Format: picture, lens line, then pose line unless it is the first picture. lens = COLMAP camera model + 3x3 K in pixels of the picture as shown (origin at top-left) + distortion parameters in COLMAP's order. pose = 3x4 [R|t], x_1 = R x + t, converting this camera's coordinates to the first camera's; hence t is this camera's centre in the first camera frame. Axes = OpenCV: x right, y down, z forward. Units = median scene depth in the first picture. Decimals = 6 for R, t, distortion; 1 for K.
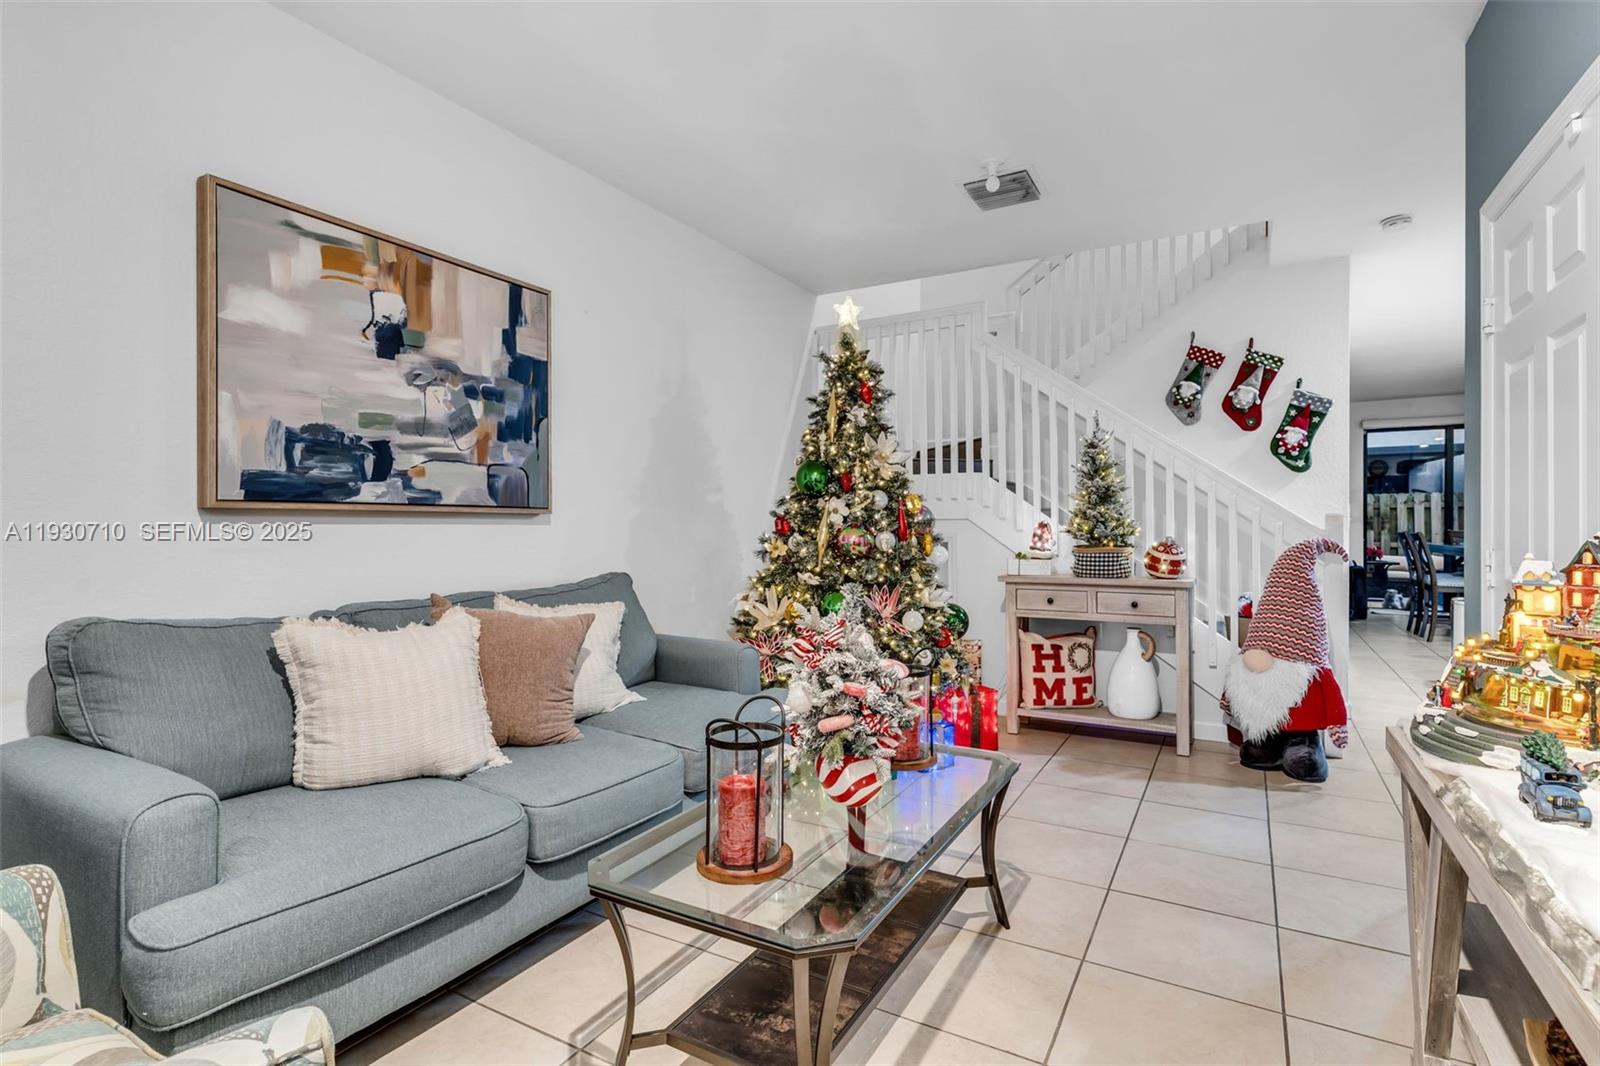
lens RADIAL K [[775.2, 0, 812.8], [0, 775.2, 526.1], [0, 0, 1]] dist [0.006067, -0.002049]
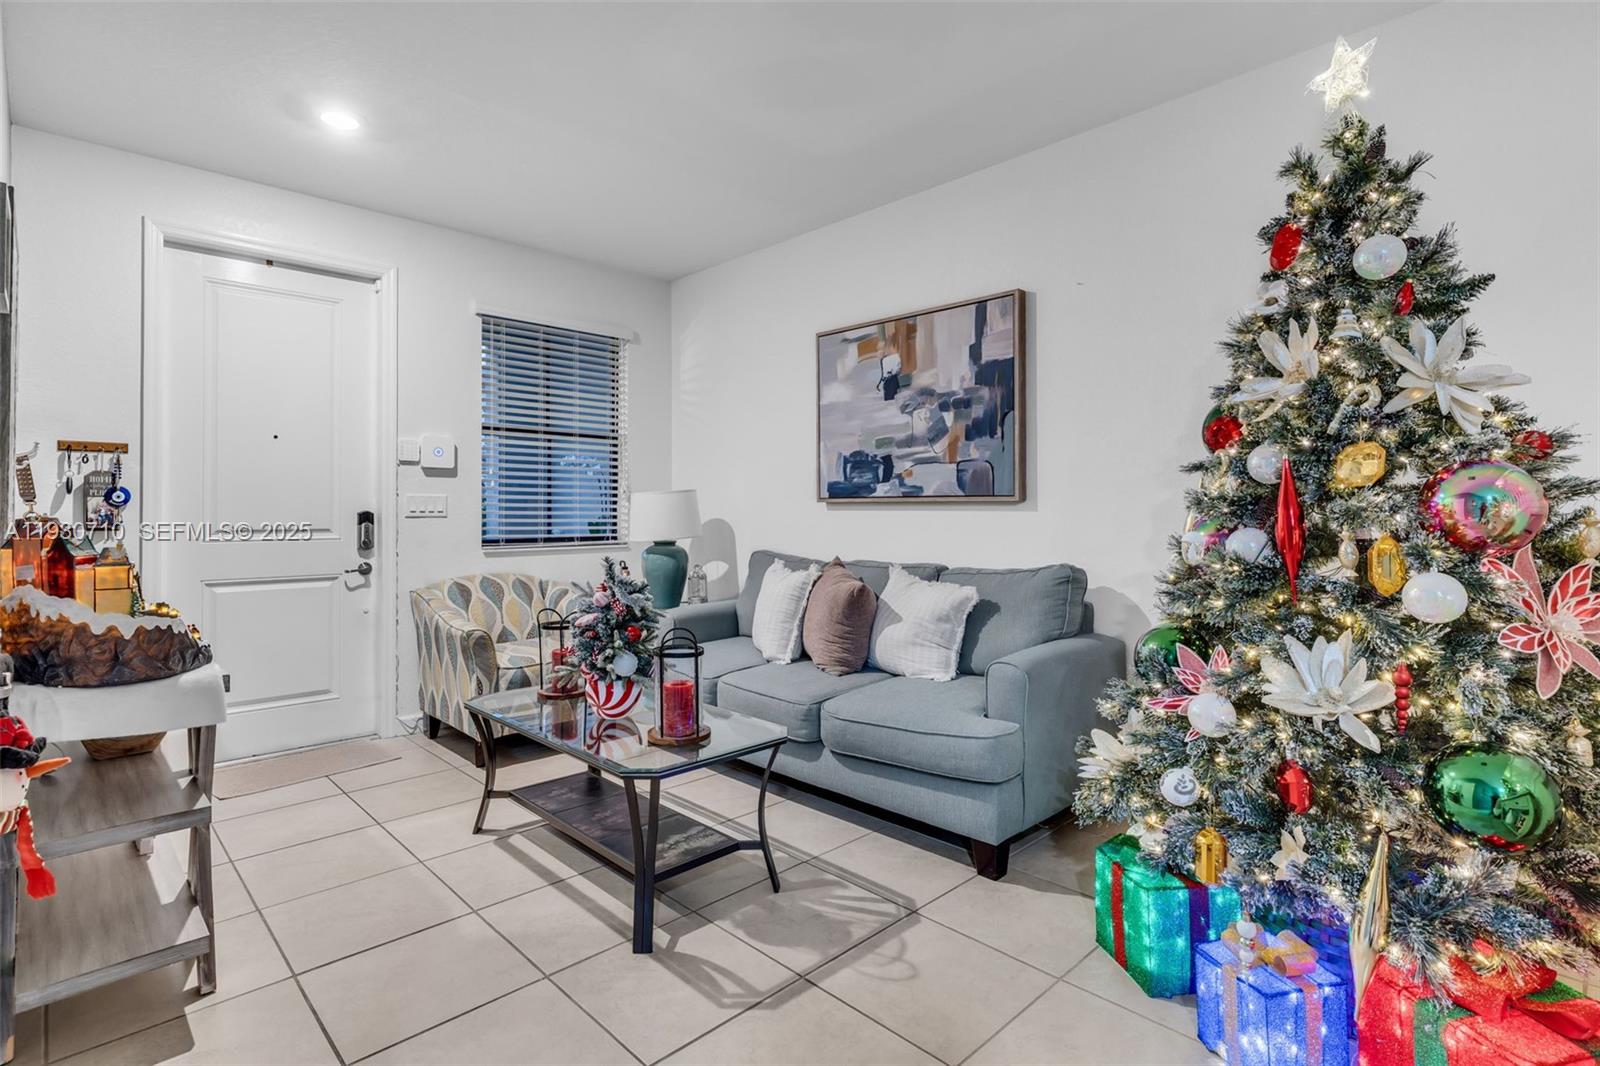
lens RADIAL K [[775.2, 0, 808.1], [0, 775.2, 520.3], [0, 0, 1]] dist [0.006067, -0.002049]
pose [[-0.267712, 0.003774, -0.963491, 0.875873], [-0.008150, 0.999948, 0.006182, 0.007627], [0.963464, 0.009508, -0.267668, 1.174523]]
